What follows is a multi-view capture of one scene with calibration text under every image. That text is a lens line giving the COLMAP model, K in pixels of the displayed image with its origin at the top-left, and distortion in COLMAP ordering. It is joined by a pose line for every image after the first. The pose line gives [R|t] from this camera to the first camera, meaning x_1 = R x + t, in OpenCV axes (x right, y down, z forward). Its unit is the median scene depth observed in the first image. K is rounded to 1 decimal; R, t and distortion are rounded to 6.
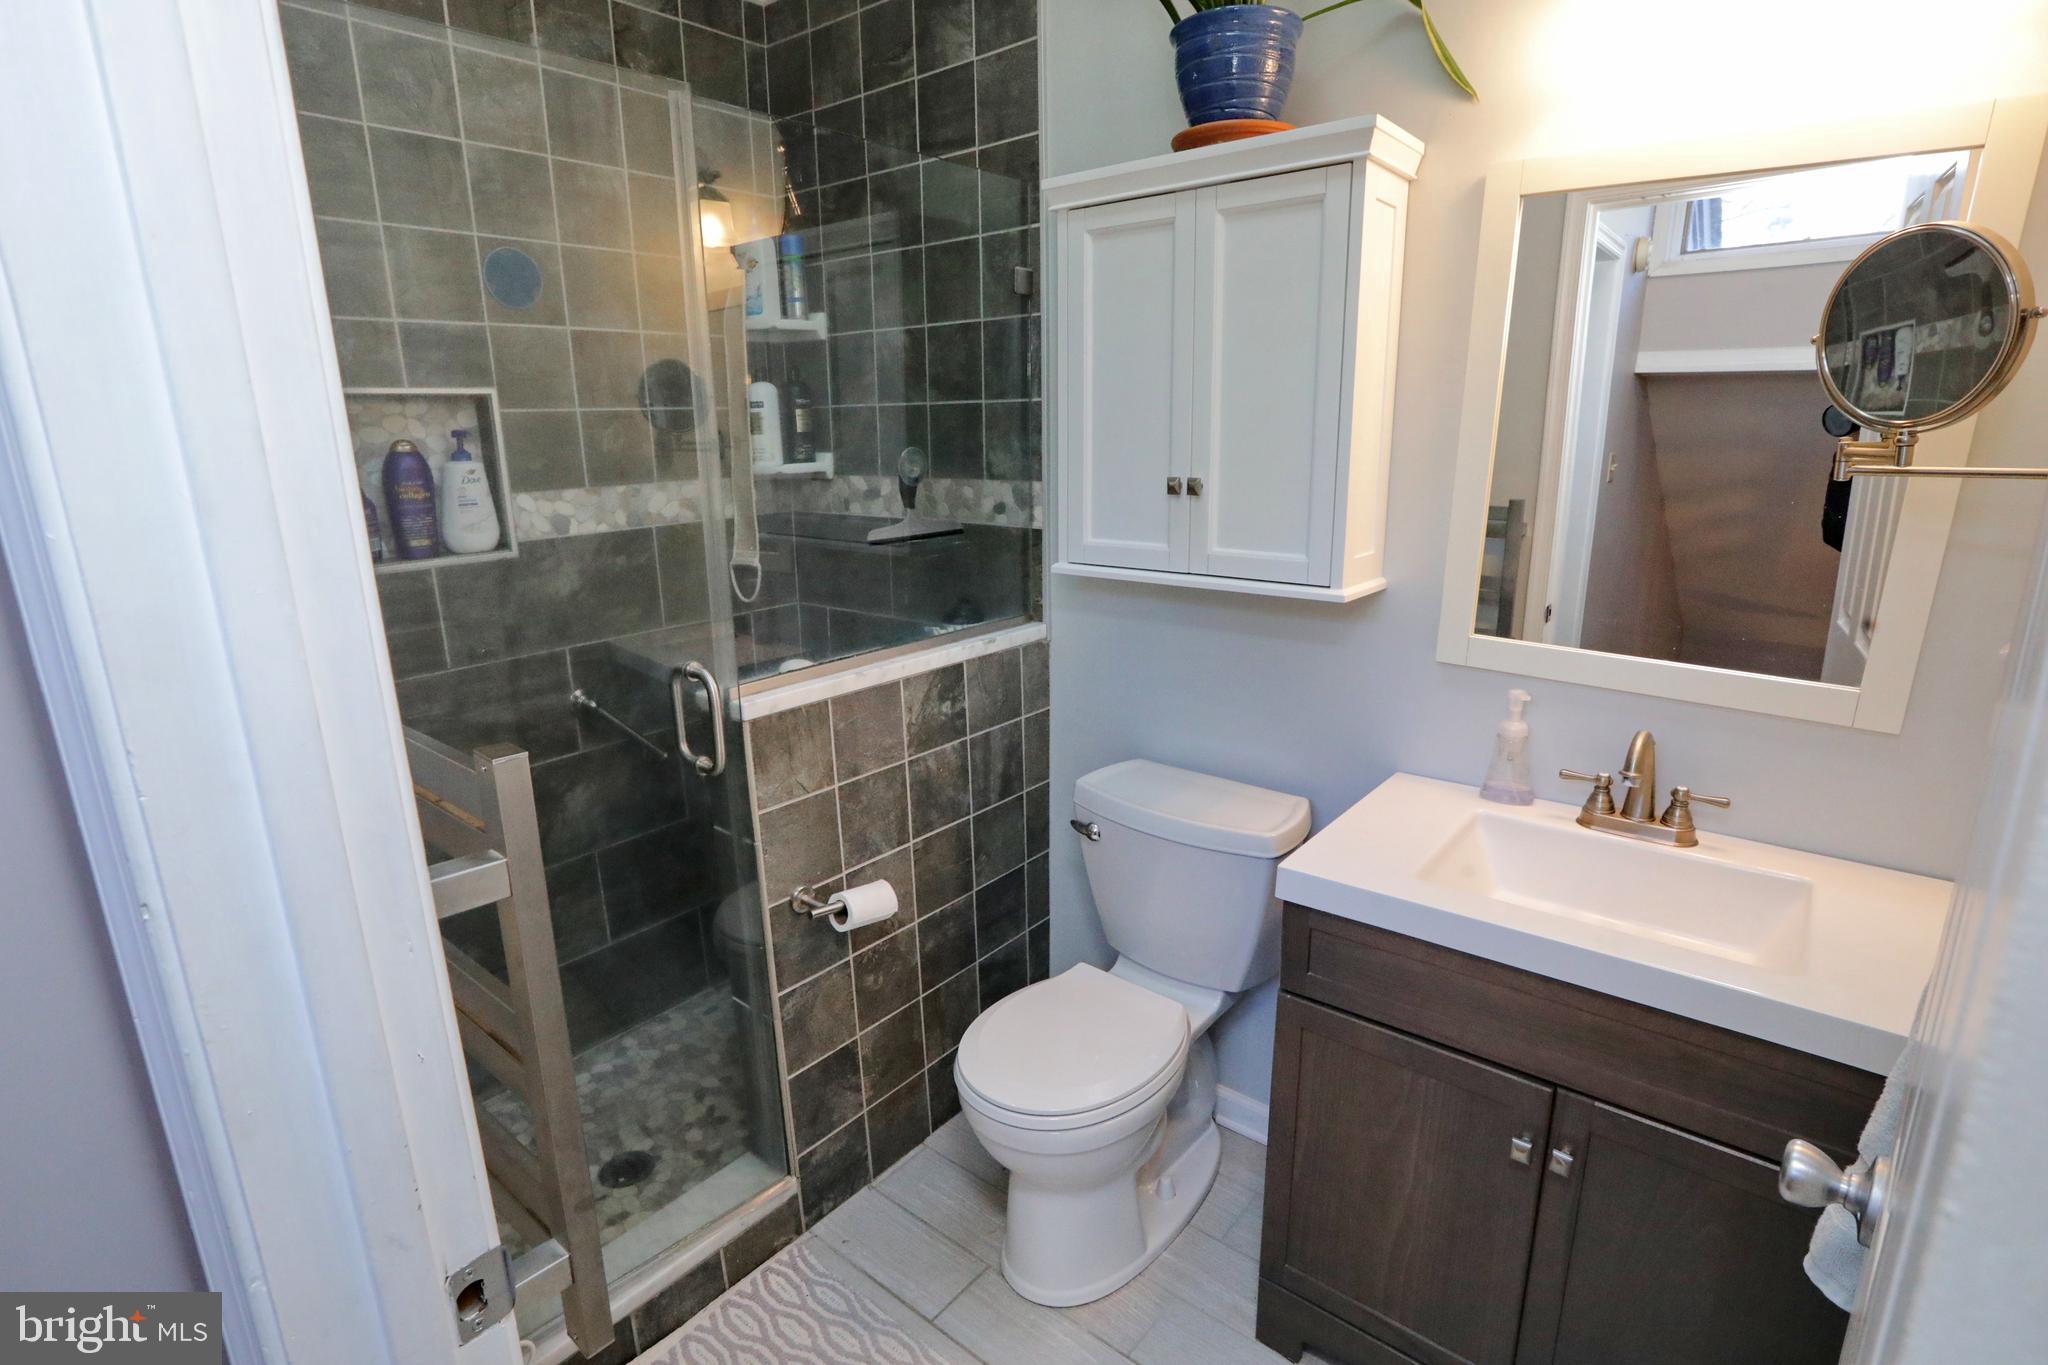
lens RADIAL K [[992.8, 0, 1045.6], [0, 992.8, 680.9], [0, 0, 1]] dist [-0.042575, 0.004138]
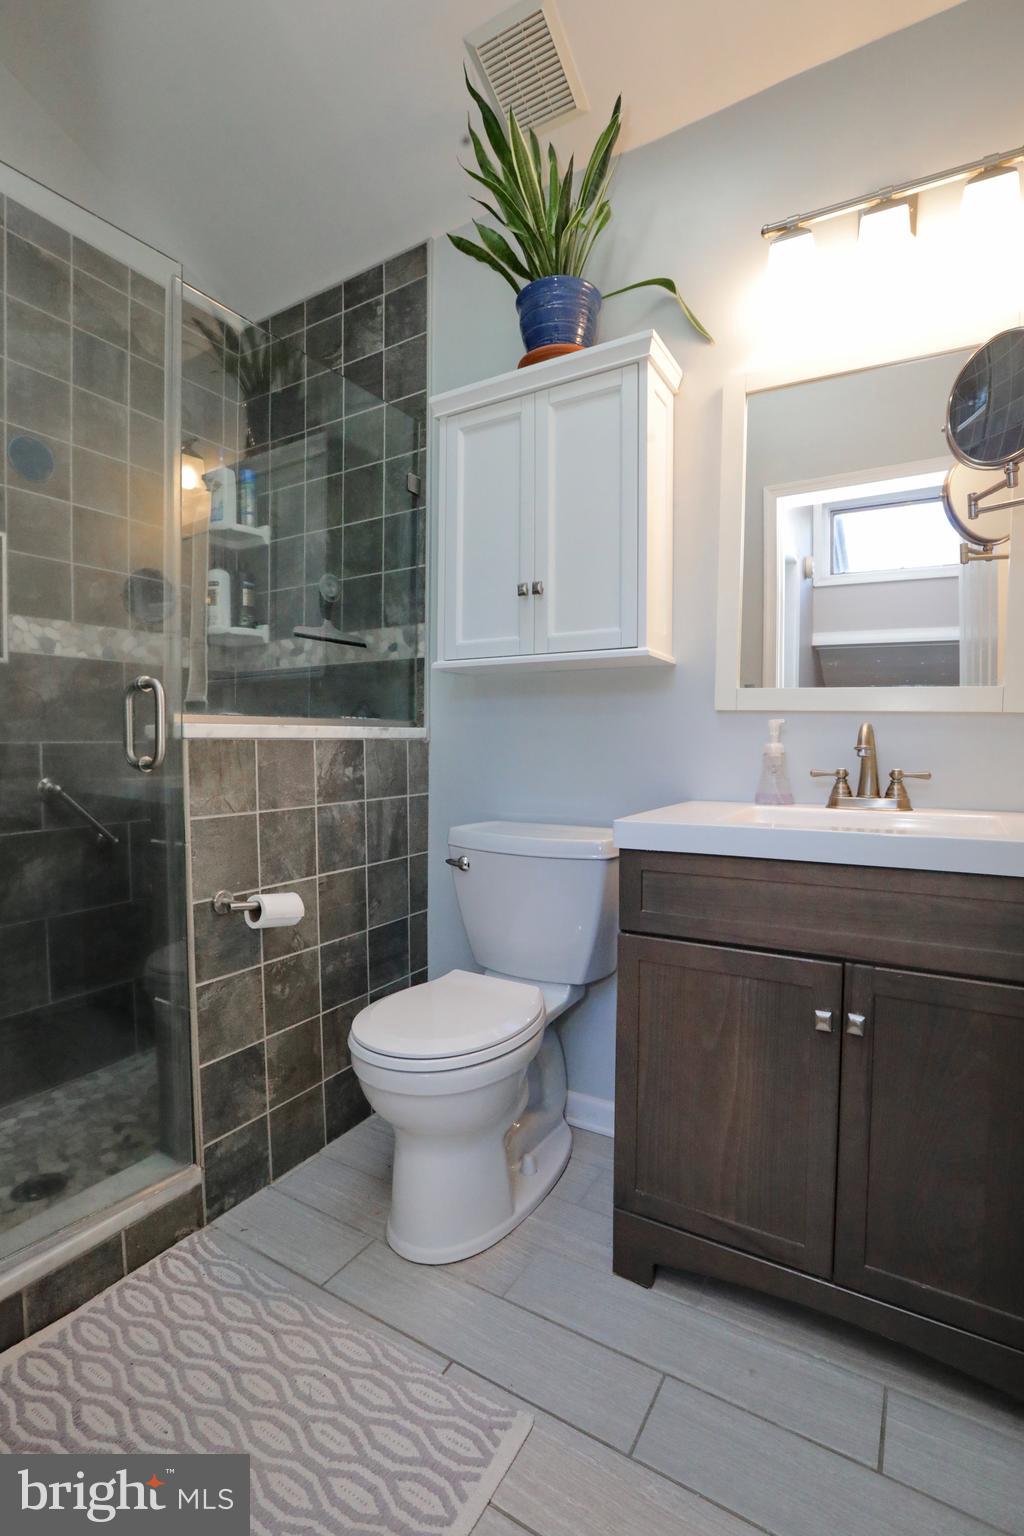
lens RADIAL K [[704.8, 0, 518.6], [0, 704.8, 756.4], [0, 0, 1]] dist [-0.046504, 0.011116]
pose [[0.990436, 0.009498, 0.137647, -0.008646], [0.020825, 0.975909, -0.217182, 0.215626], [-0.136394, 0.217971, 0.966377, 0.087090]]
